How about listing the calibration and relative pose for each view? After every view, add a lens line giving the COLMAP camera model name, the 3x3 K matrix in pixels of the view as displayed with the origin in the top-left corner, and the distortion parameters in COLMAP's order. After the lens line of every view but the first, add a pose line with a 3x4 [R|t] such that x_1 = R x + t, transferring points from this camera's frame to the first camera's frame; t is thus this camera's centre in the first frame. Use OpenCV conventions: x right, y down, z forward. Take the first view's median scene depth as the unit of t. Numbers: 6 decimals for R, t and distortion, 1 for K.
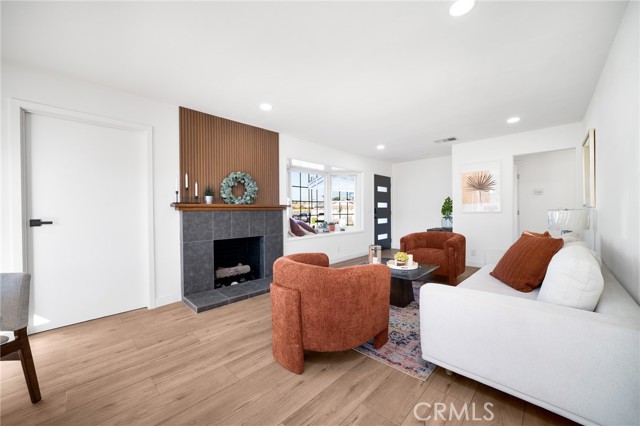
lens RADIAL K [[240.2, 0, 313.6], [0, 240.2, 212.6], [0, 0, 1]] dist [-0.011363, 0.000028]
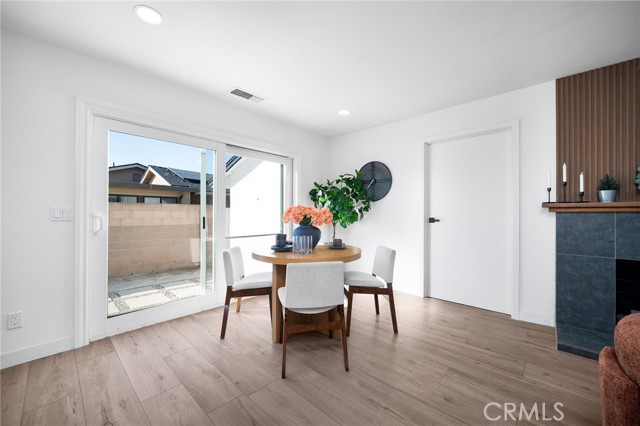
lens RADIAL K [[240.2, 0, 313.6], [0, 240.2, 212.6], [0, 0, 1]] dist [-0.011363, 0.000028]
pose [[0.045580, 0.009605, -0.998915, 0.179510], [-0.011517, 0.999892, 0.009089, -0.004856], [0.998894, 0.011090, 0.045686, 0.168336]]
